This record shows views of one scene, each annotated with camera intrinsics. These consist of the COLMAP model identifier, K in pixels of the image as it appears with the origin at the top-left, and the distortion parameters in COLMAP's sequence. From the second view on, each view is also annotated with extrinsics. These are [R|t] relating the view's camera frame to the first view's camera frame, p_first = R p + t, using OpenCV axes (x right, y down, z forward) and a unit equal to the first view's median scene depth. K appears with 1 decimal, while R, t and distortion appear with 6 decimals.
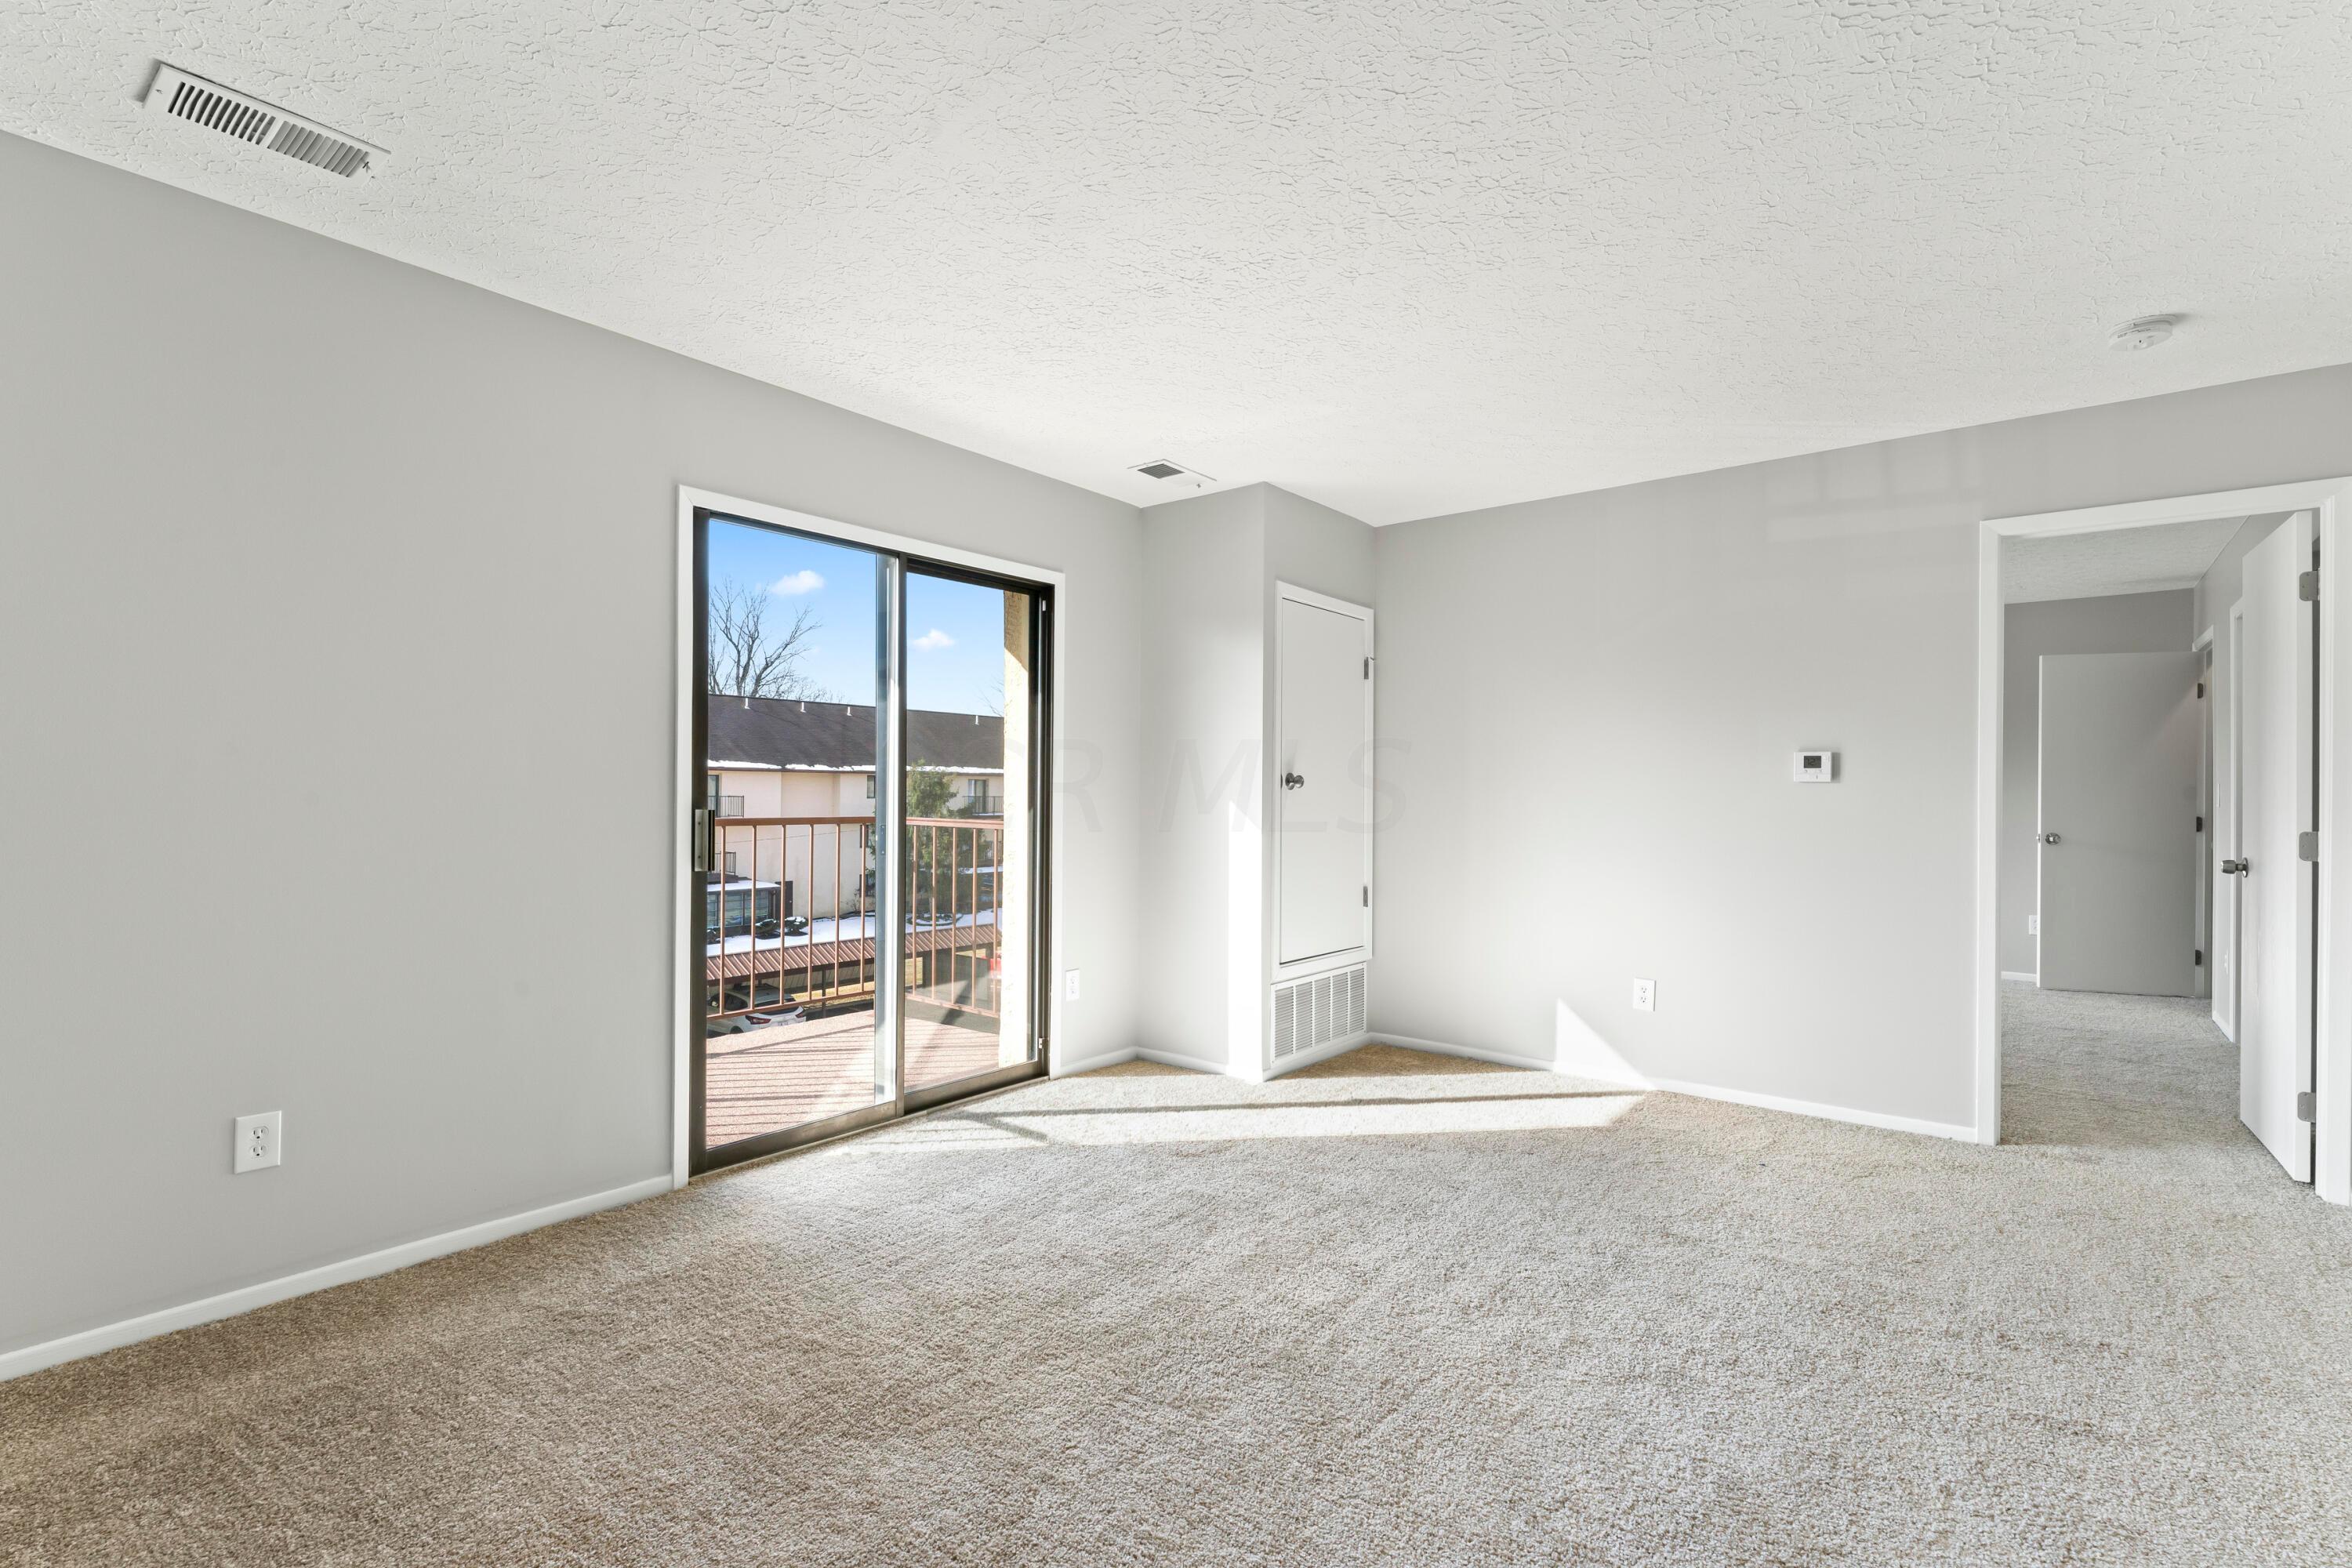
lens RADIAL K [[1057.2, 0, 1178.4], [0, 1057.2, 791.2], [0, 0, 1]] dist [-0.002148, 0.000084]
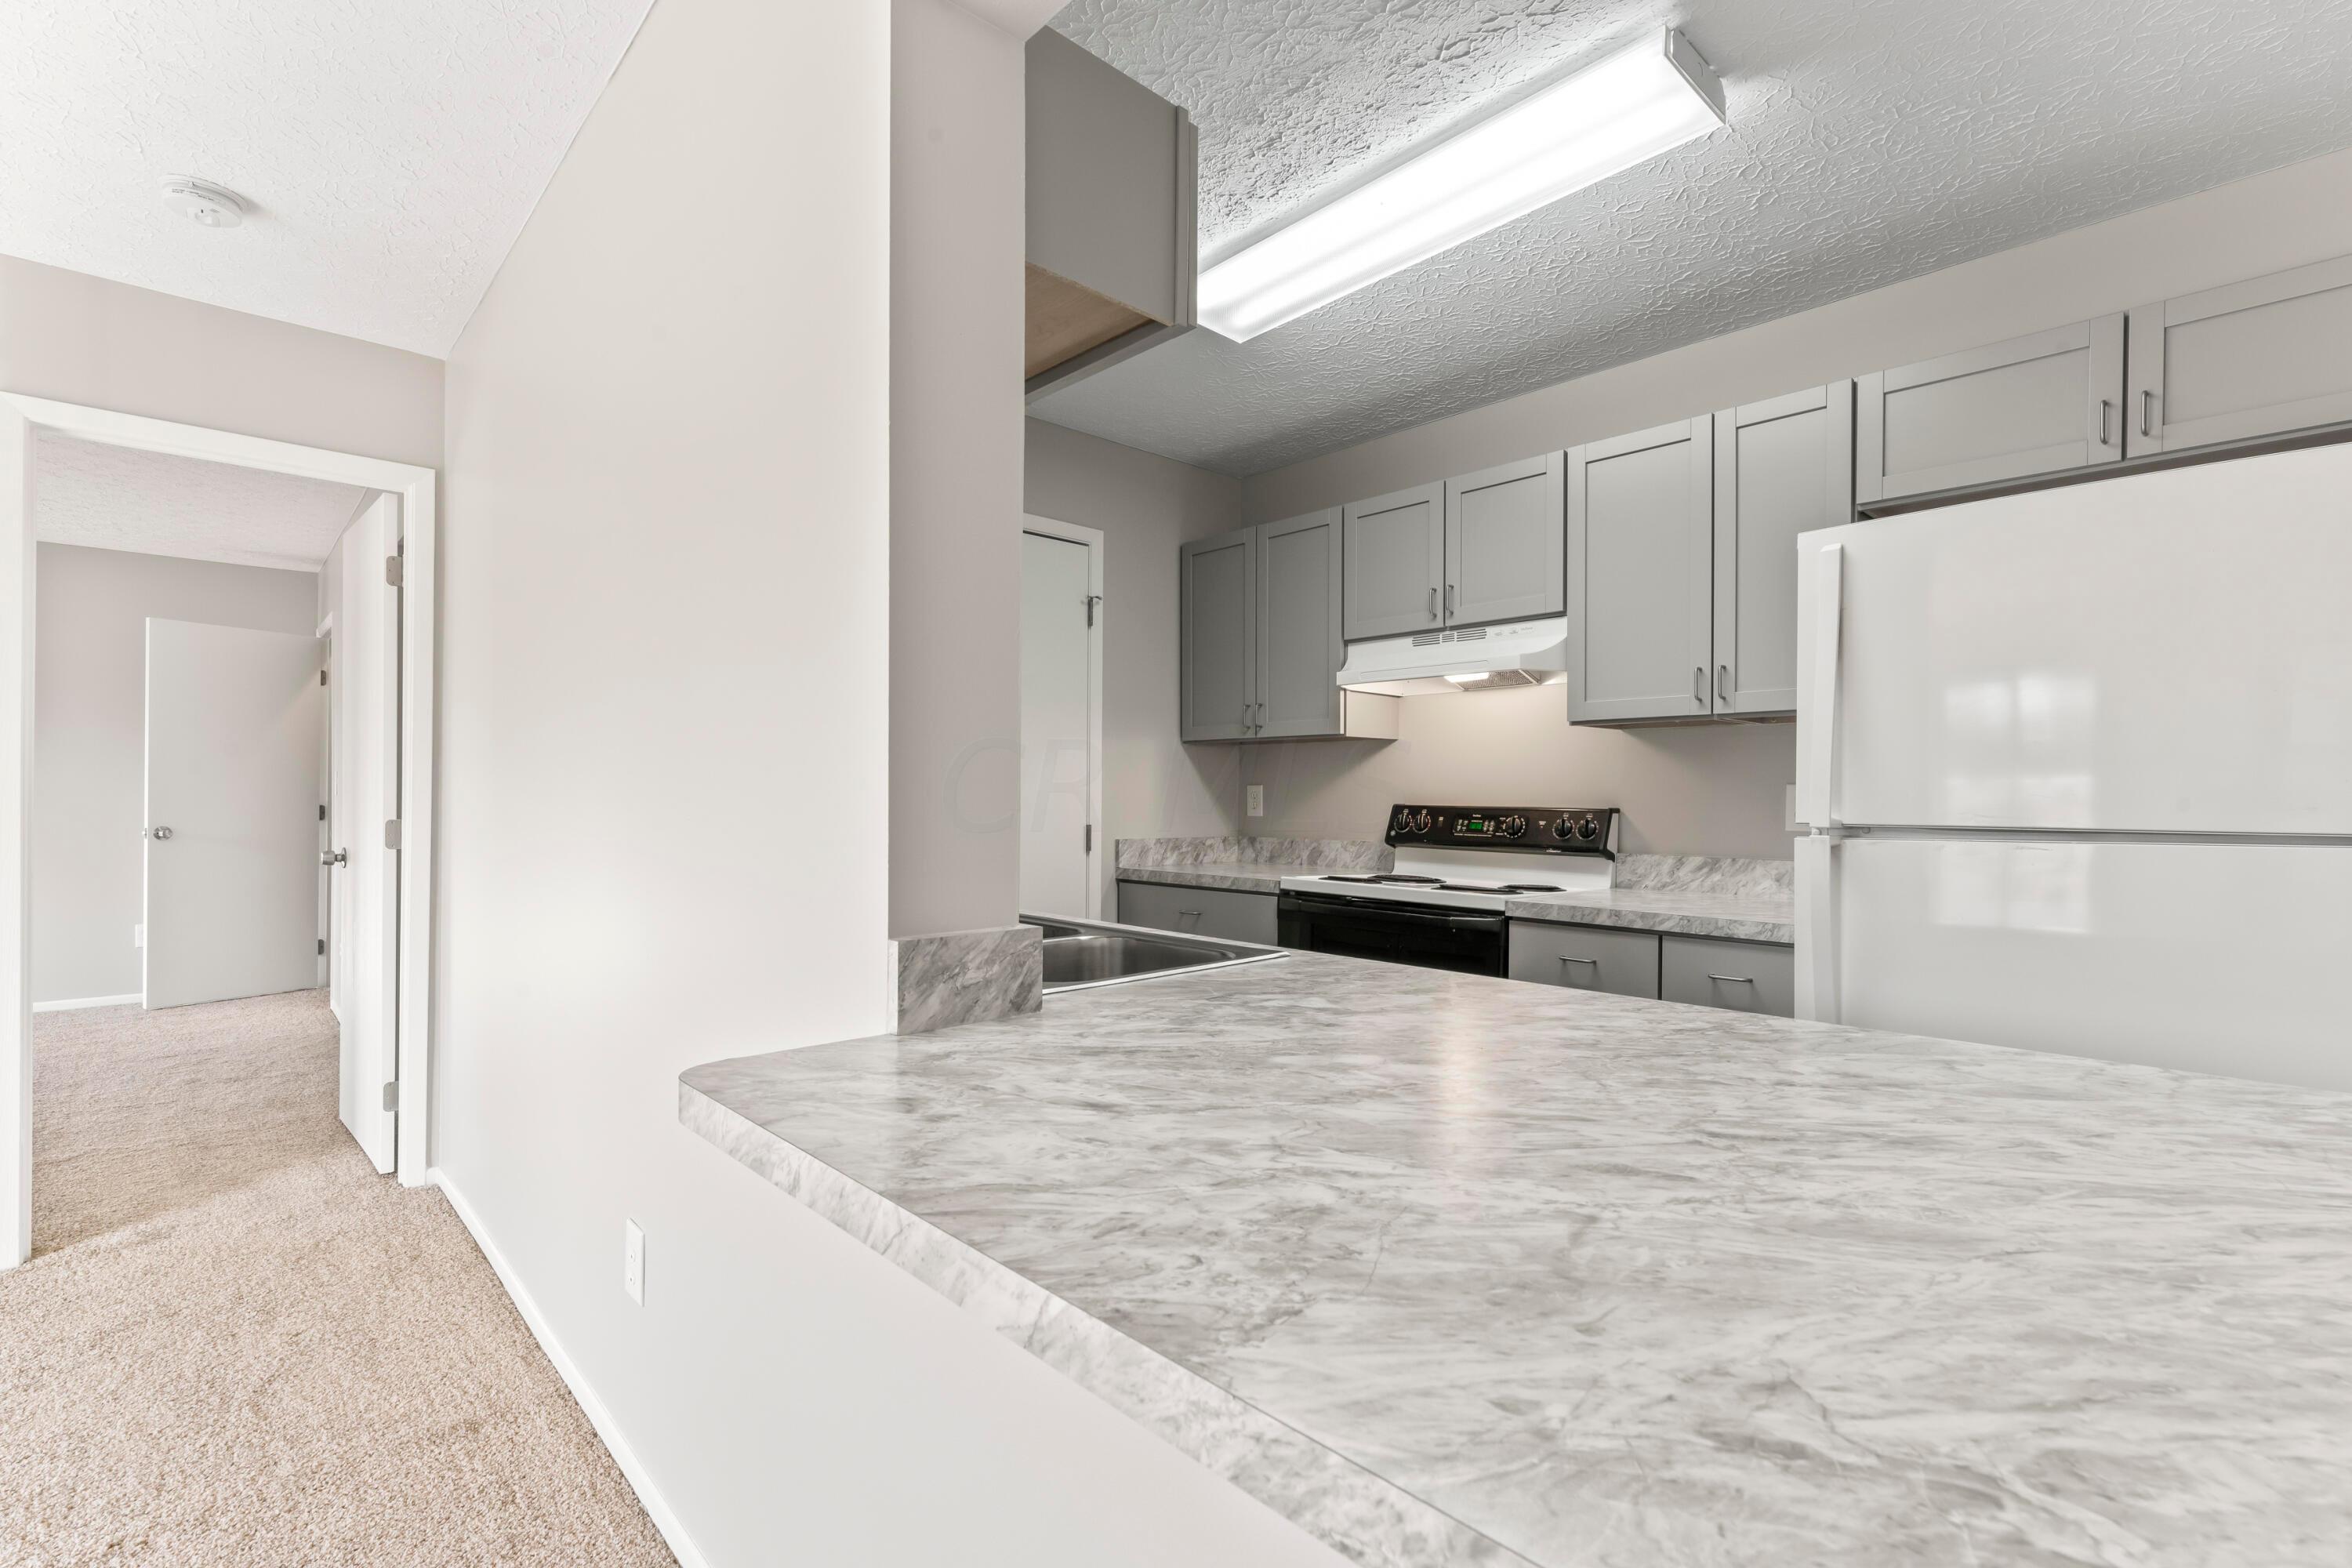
lens RADIAL K [[1057.2, 0, 1178.1], [0, 1057.2, 788.7], [0, 0, 1]] dist [-0.002148, 0.000084]
pose [[0.136908, -0.000788, 0.990583, 0.183787], [-0.007309, 0.999972, 0.001805, 0.002333], [-0.990557, -0.007487, 0.136898, 0.130001]]
